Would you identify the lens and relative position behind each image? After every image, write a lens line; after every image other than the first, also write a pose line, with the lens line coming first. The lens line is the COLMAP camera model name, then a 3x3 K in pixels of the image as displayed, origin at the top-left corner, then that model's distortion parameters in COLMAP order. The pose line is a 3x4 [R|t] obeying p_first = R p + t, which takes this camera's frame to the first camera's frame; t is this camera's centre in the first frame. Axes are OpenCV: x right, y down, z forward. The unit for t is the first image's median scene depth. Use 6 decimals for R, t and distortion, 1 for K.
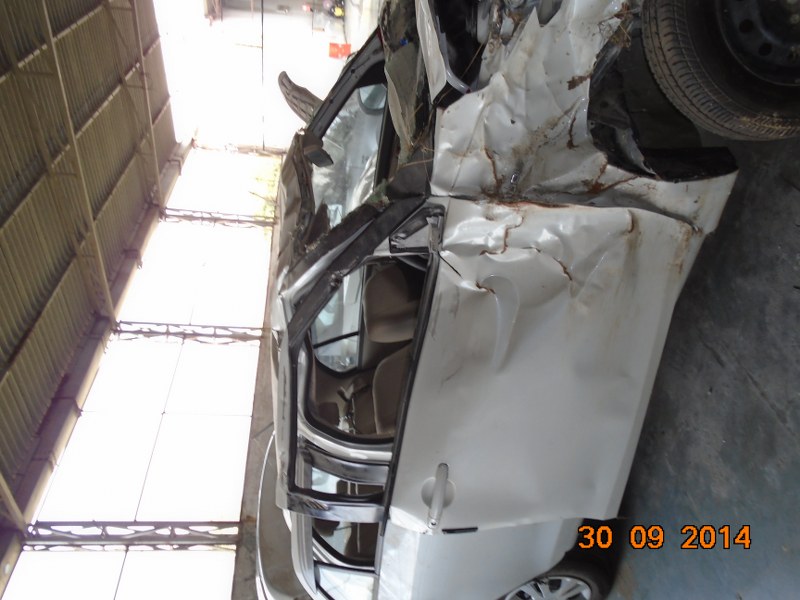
lens RADIAL K [[621.6, 0, 400.0], [0, 621.6, 300.0], [0, 0, 1]] dist [-0.006182, -0.002315]
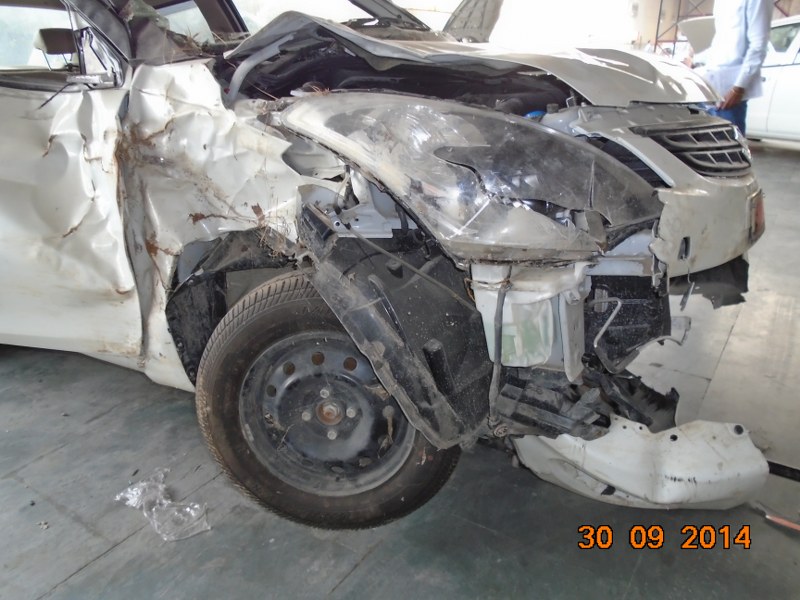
lens RADIAL K [[621.6, 0, 400.0], [0, 621.6, 300.0], [0, 0, 1]] dist [-0.006182, -0.002315]
pose [[0.097098, 0.974113, 0.204145, 0.236529], [-0.994412, 0.103489, -0.020842, -0.514223], [-0.041429, -0.200980, 0.978719, 0.069472]]
